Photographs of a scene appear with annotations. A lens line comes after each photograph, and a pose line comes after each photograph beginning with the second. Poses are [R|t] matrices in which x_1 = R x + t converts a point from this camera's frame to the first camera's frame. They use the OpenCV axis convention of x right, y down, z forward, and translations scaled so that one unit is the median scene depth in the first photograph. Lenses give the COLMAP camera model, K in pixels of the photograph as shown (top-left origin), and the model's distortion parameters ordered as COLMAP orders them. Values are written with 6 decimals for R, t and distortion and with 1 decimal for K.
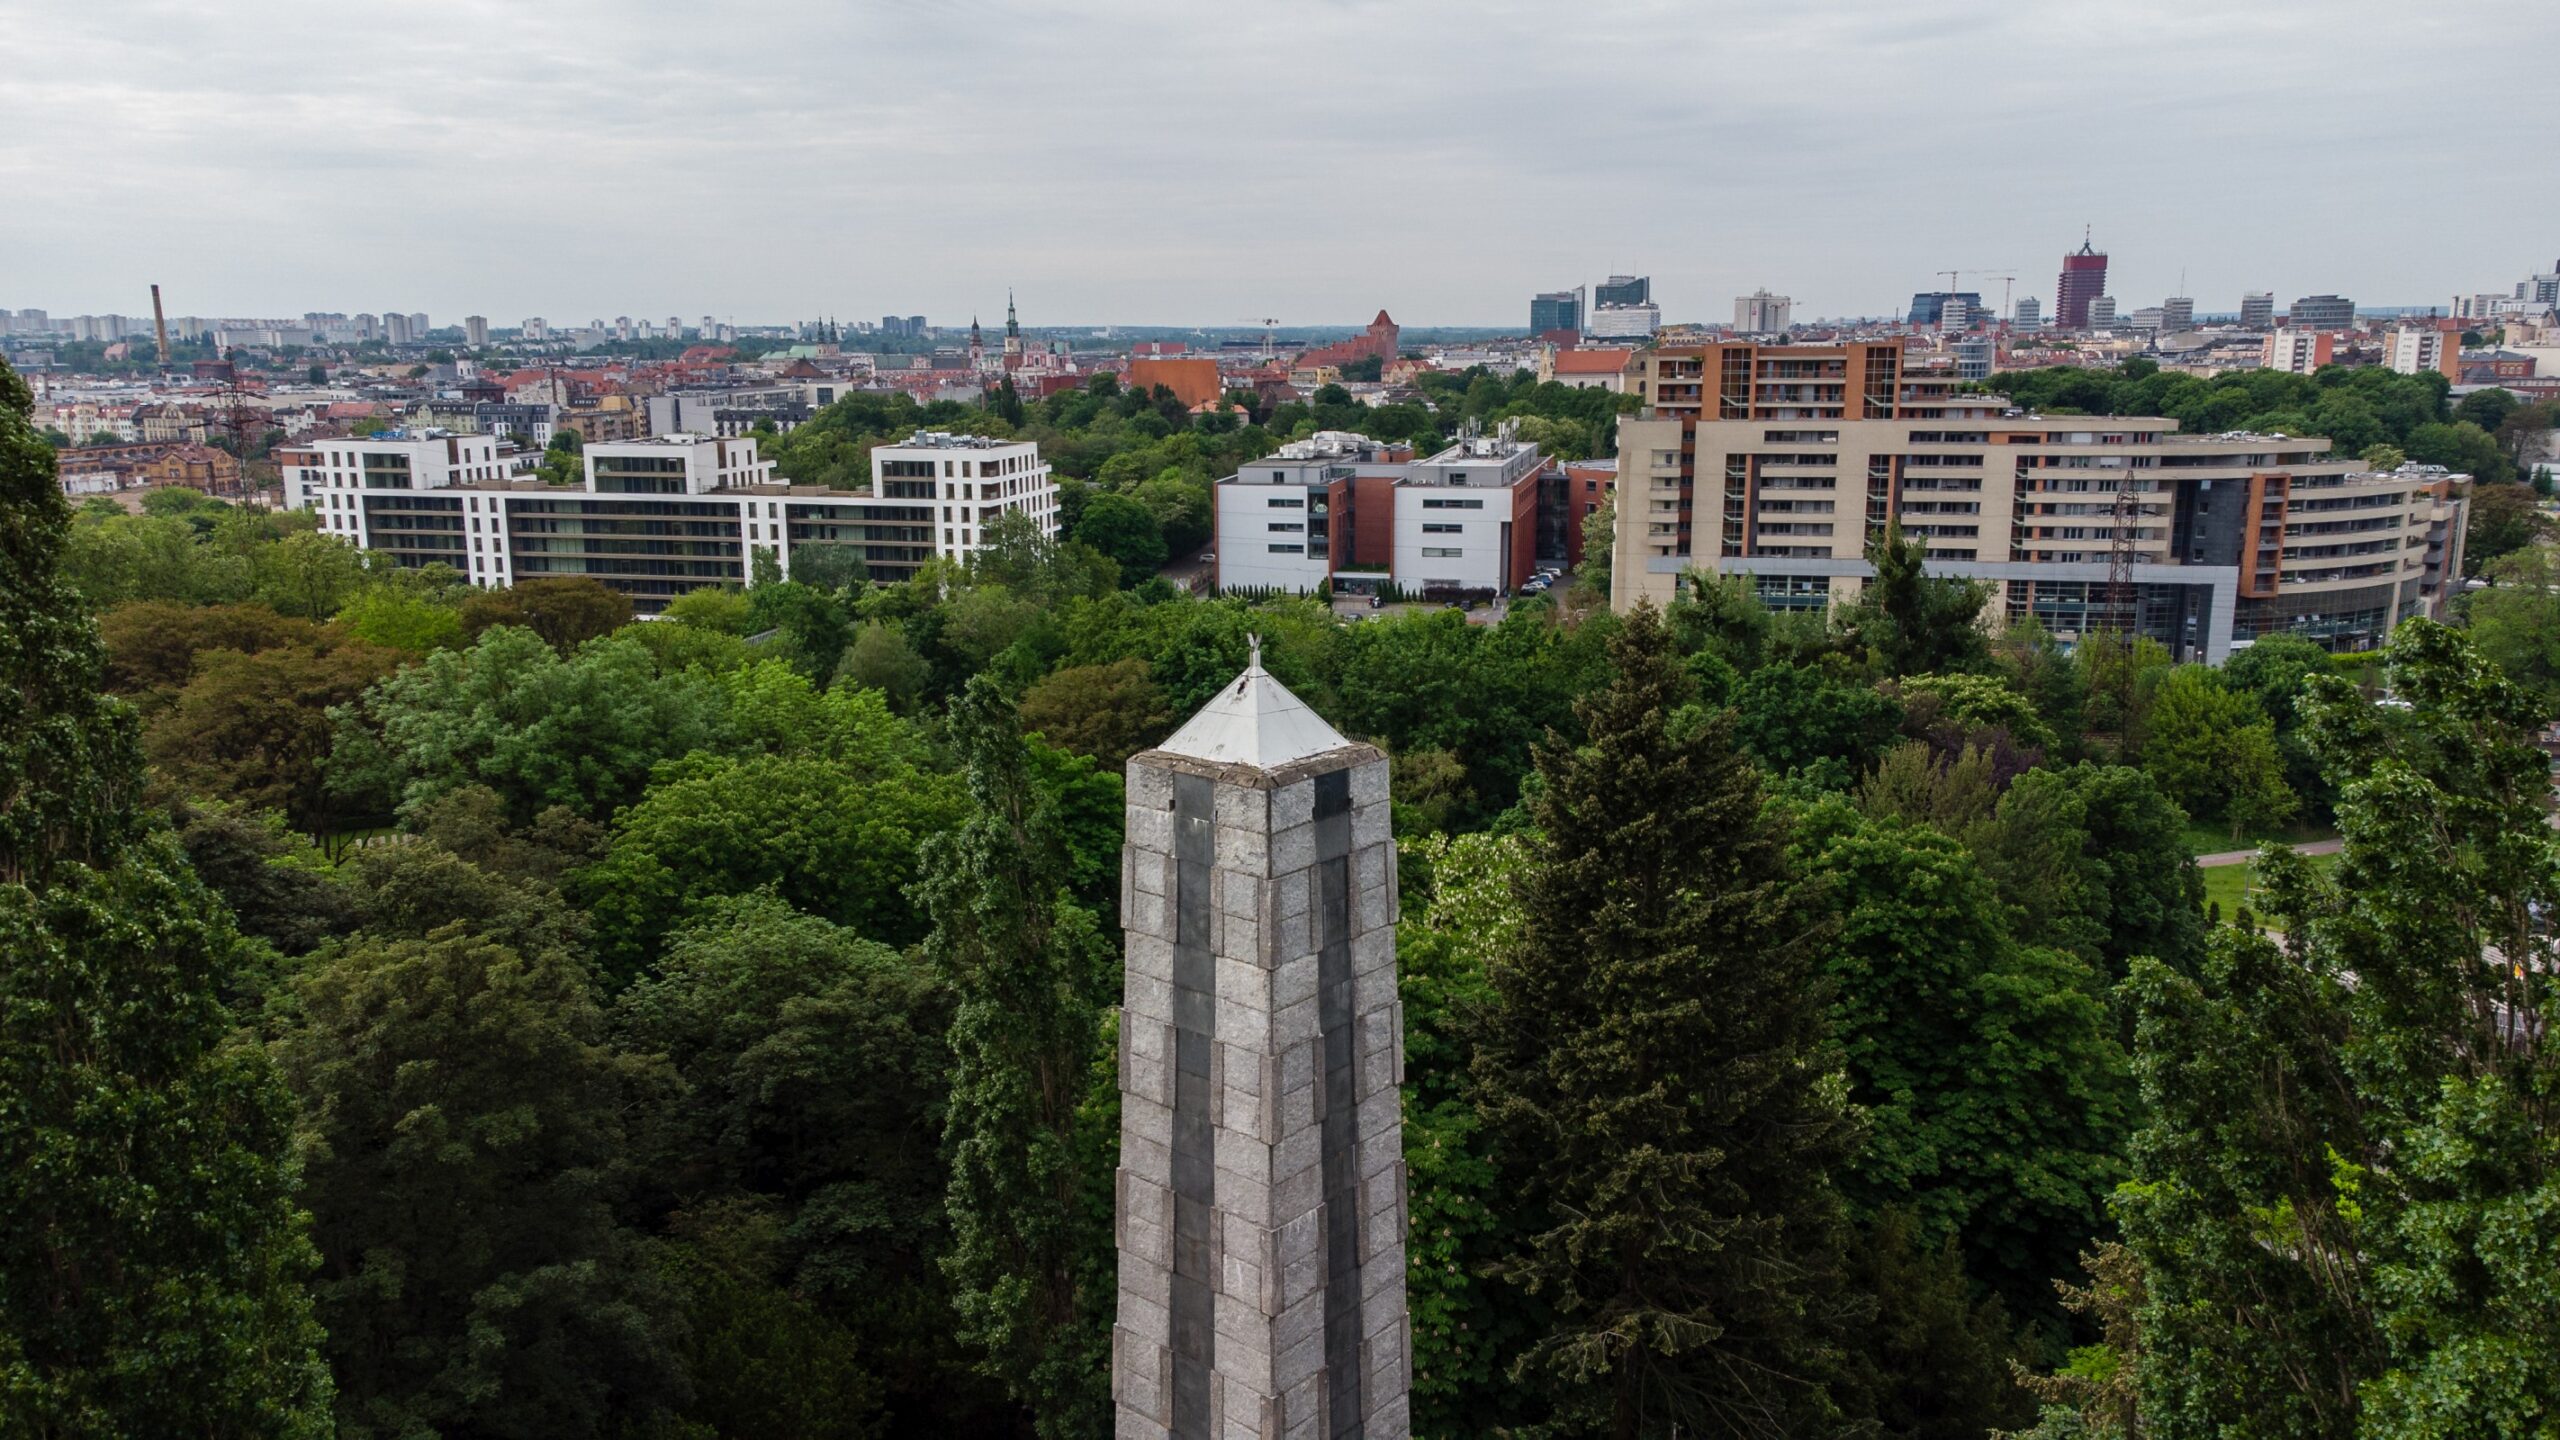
lens RADIAL K [[1872.4, 0, 1280.6], [0, 1872.4, 724.1], [0, 0, 1]] dist [0.037550, -0.001247]
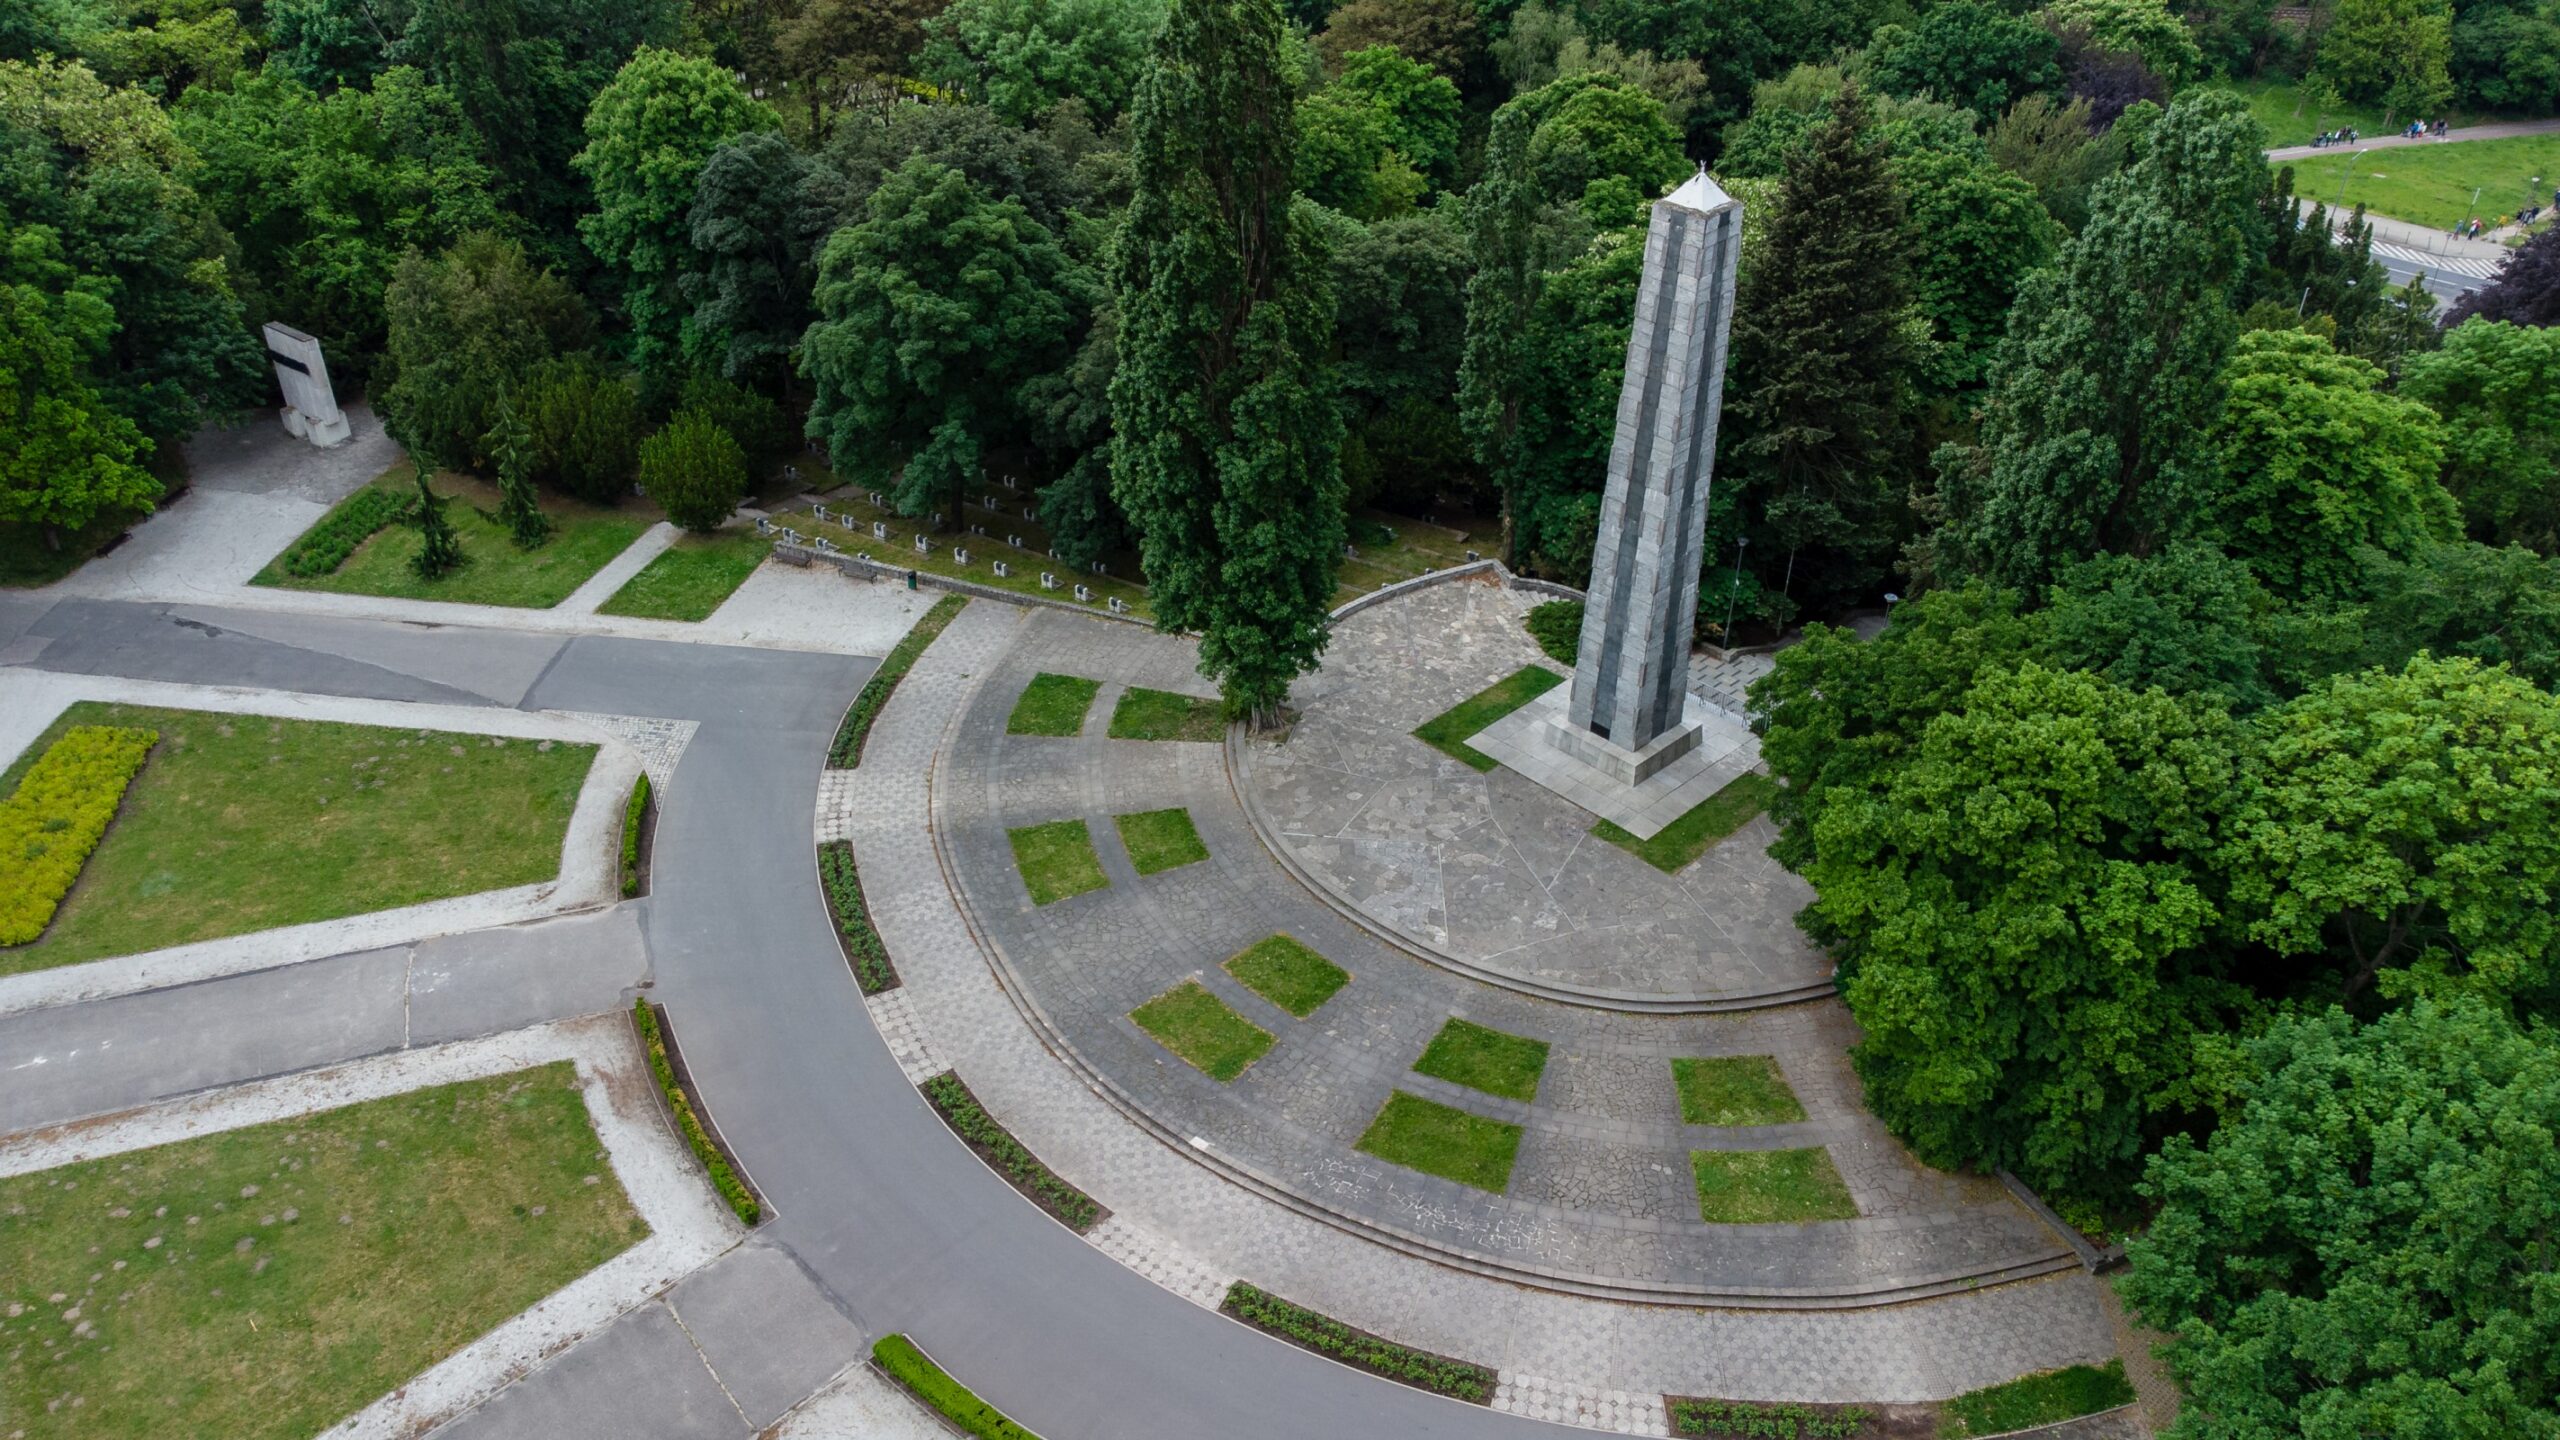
lens RADIAL K [[1872.4, 0, 1281.5], [0, 1872.4, 722.7], [0, 0, 1]] dist [0.037550, -0.001247]
pose [[0.995840, 0.060281, -0.068323, -0.157012], [-0.028464, 0.918149, 0.395211, -0.145046], [0.086554, -0.391622, 0.916046, -0.787625]]
